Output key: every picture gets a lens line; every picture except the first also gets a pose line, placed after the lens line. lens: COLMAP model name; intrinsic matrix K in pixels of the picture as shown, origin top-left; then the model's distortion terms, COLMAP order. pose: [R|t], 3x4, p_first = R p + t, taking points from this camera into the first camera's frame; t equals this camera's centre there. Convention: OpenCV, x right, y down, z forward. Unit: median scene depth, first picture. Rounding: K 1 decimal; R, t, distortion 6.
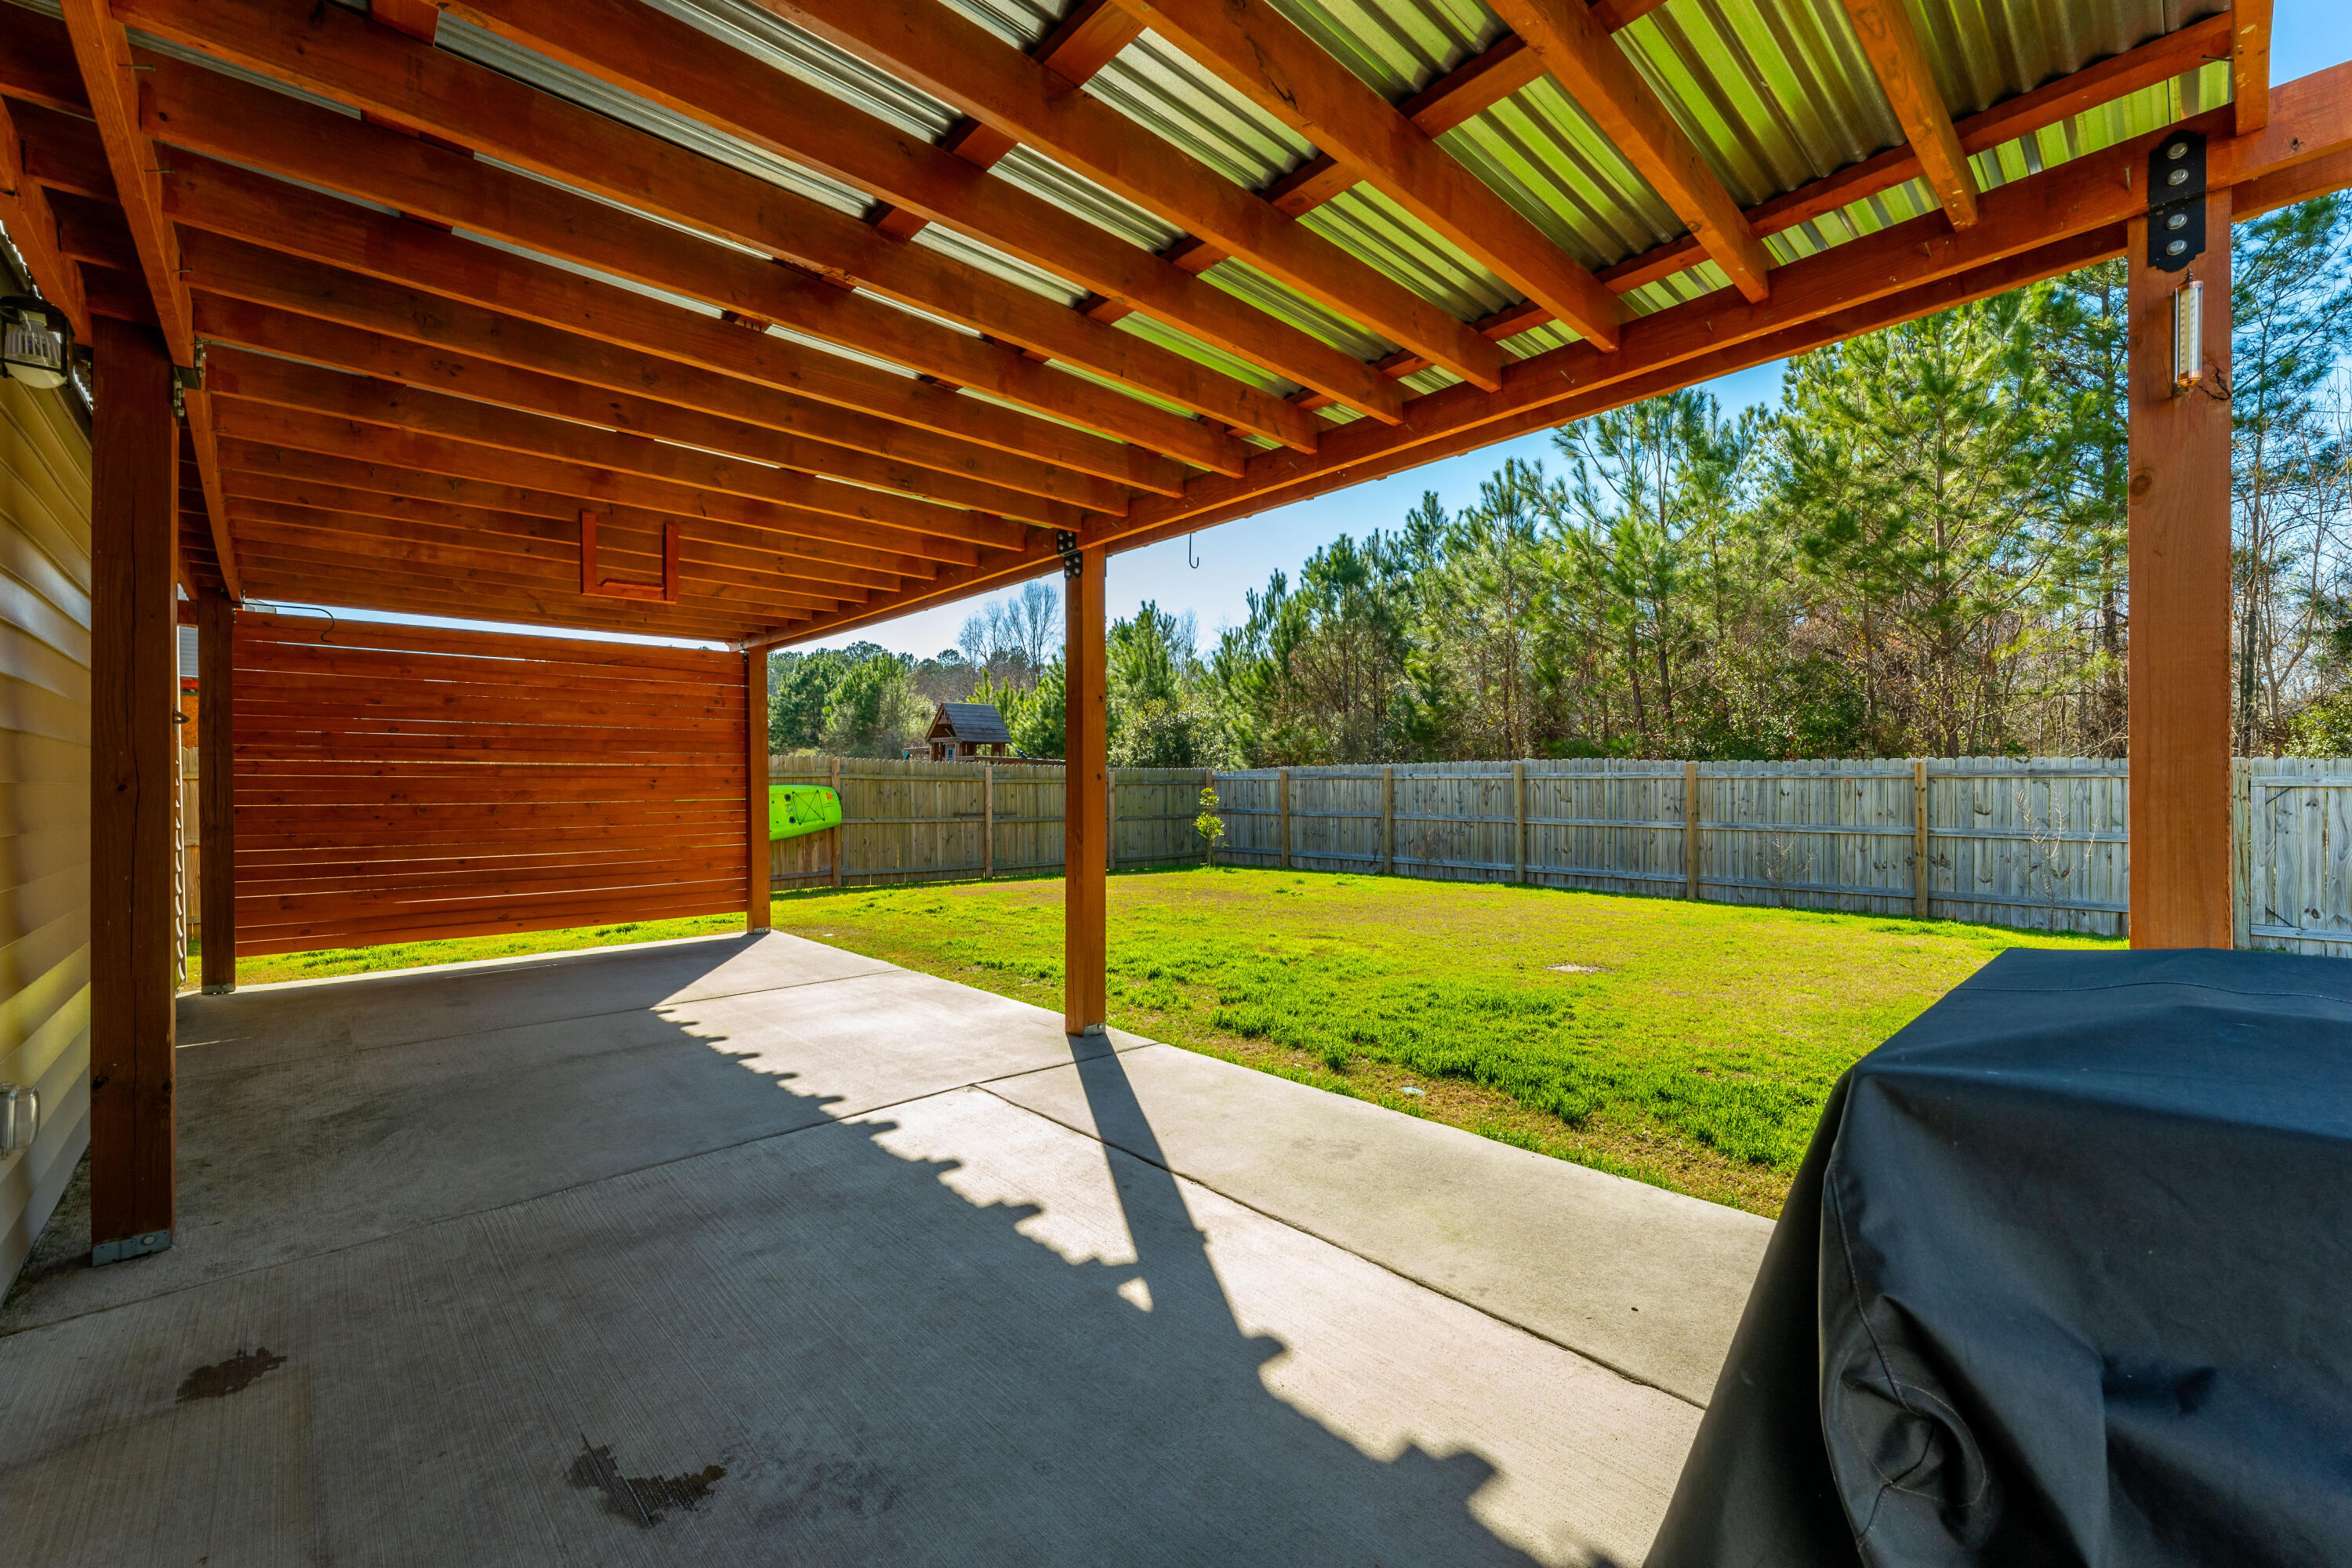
lens RADIAL K [[952.4, 0, 1174.0], [0, 952.4, 783.4], [0, 0, 1]] dist [0.002518, 0.000196]
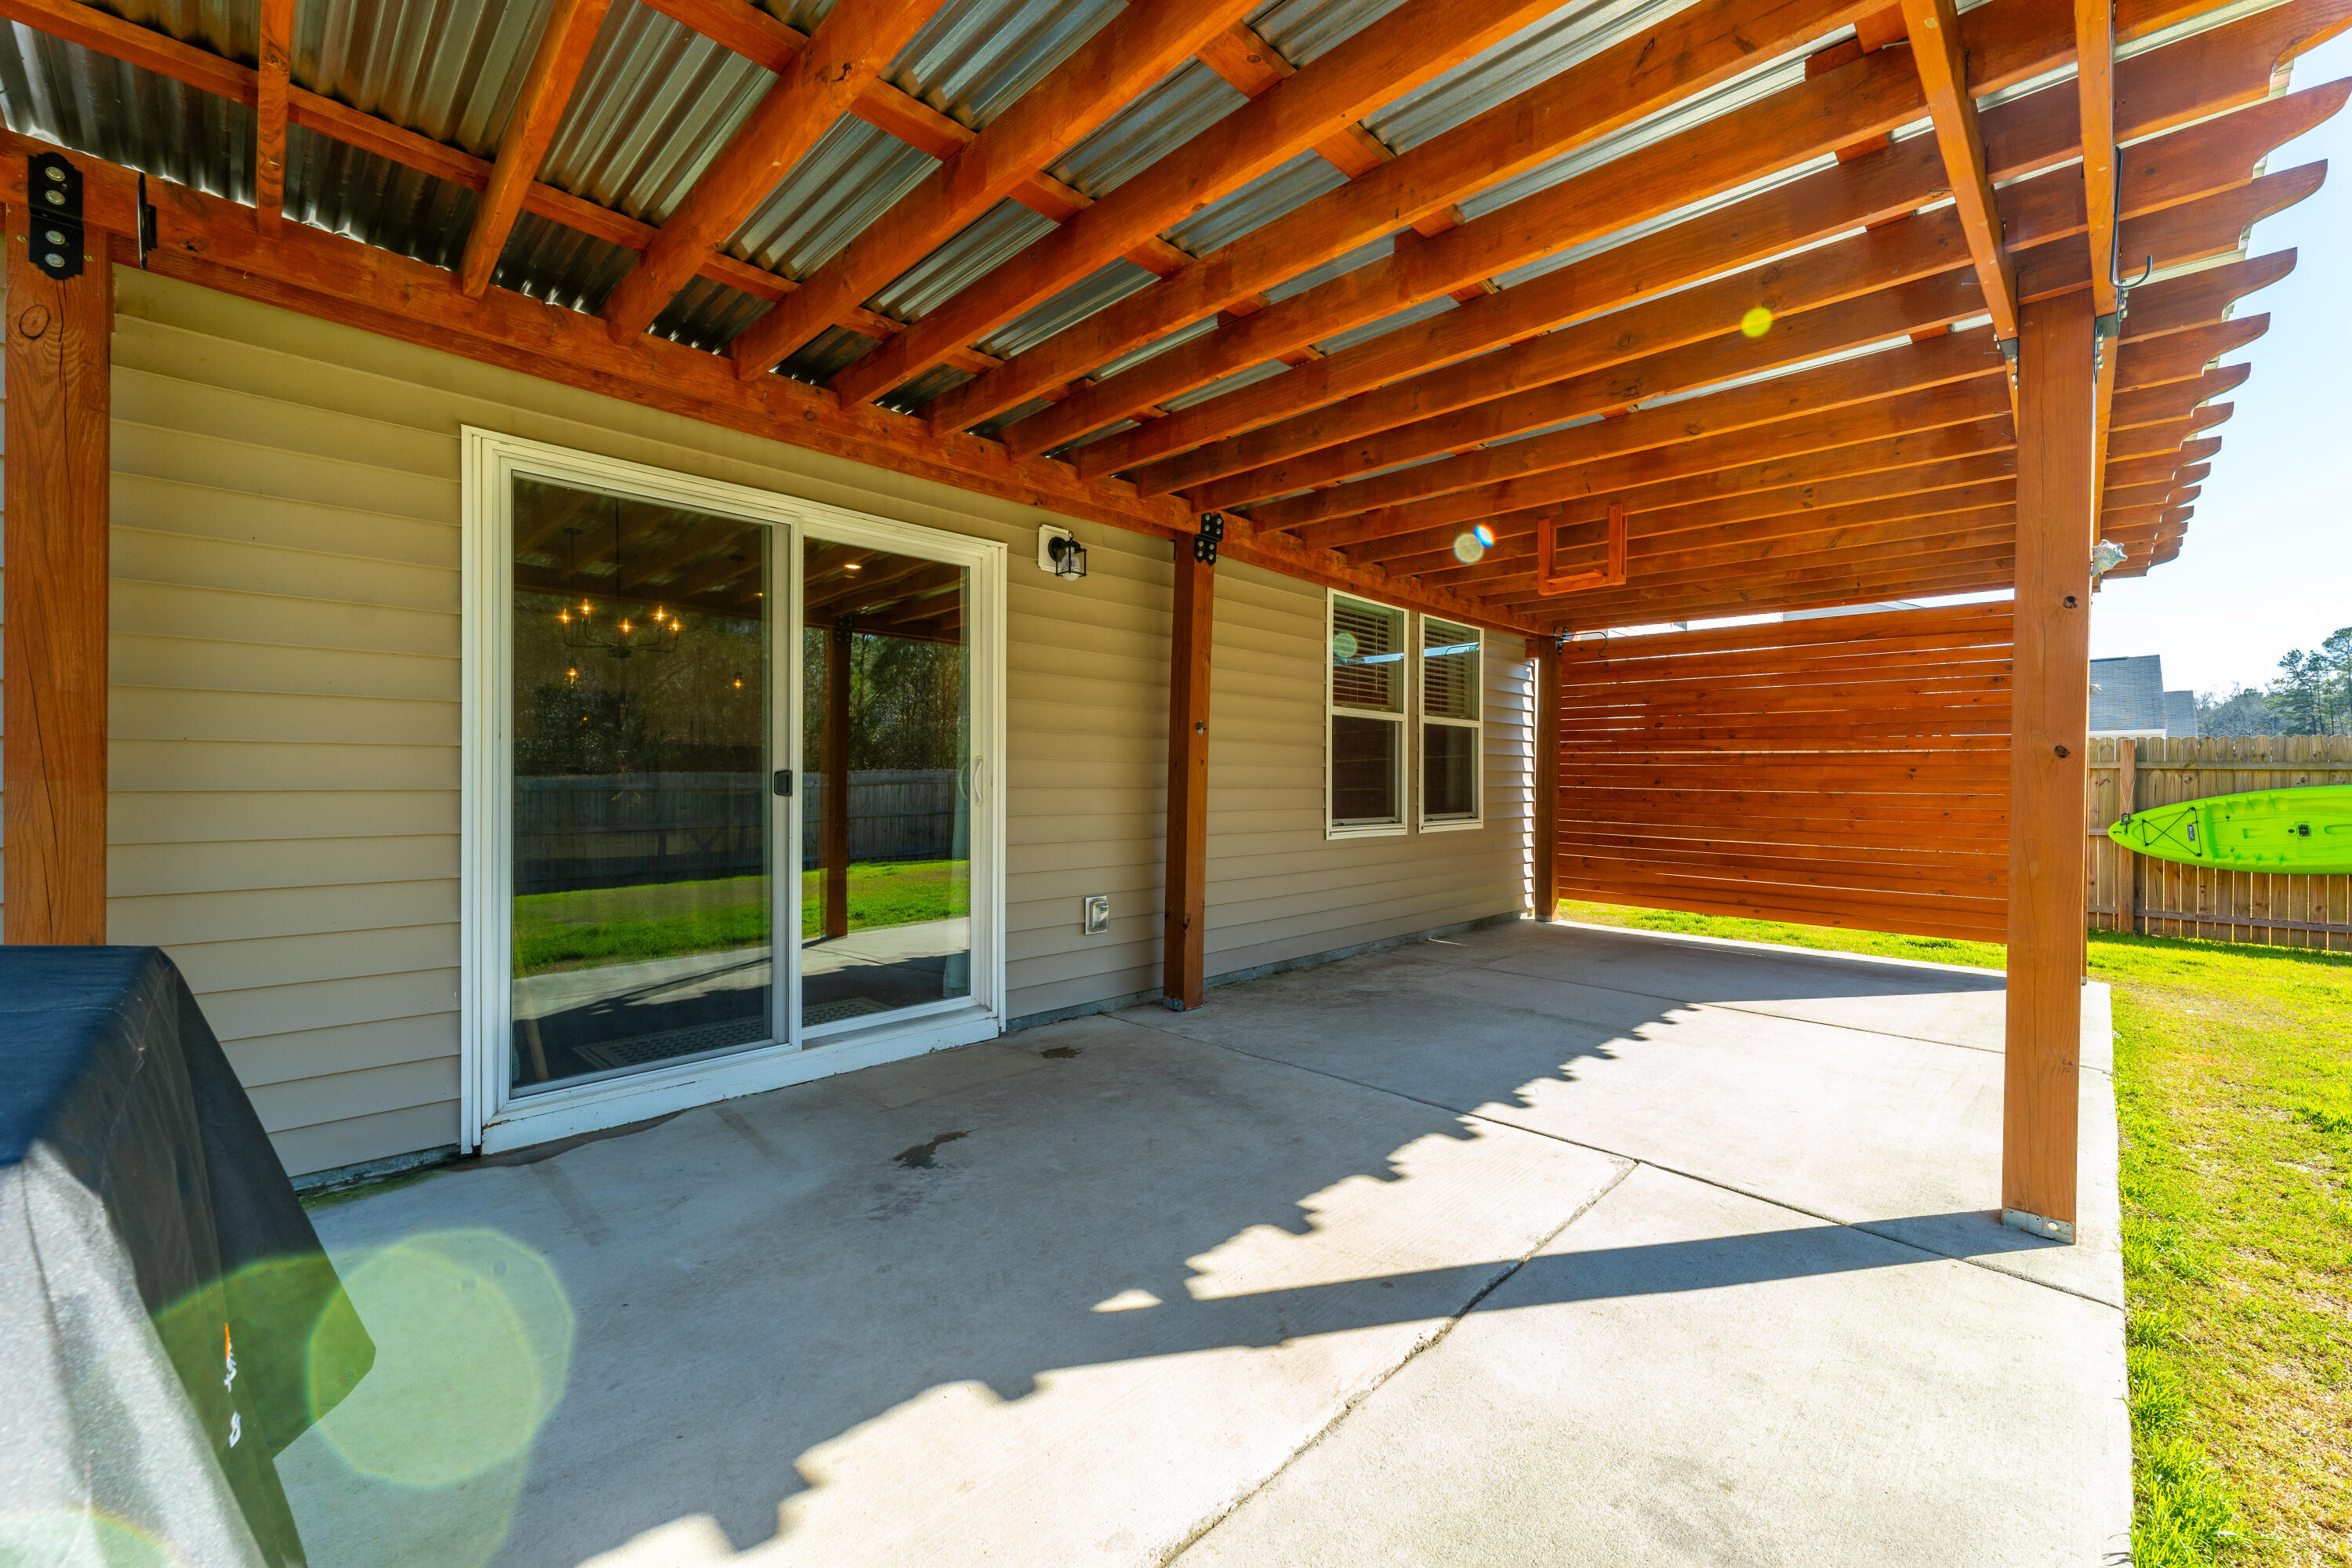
lens RADIAL K [[952.4, 0, 1174.2], [0, 952.4, 779.2], [0, 0, 1]] dist [0.002518, 0.000196]
pose [[0.033872, 0.009030, -0.999385, 0.585890], [-0.010629, 0.999906, 0.008675, 0.011204], [0.999370, 0.010328, 0.033964, 0.664705]]
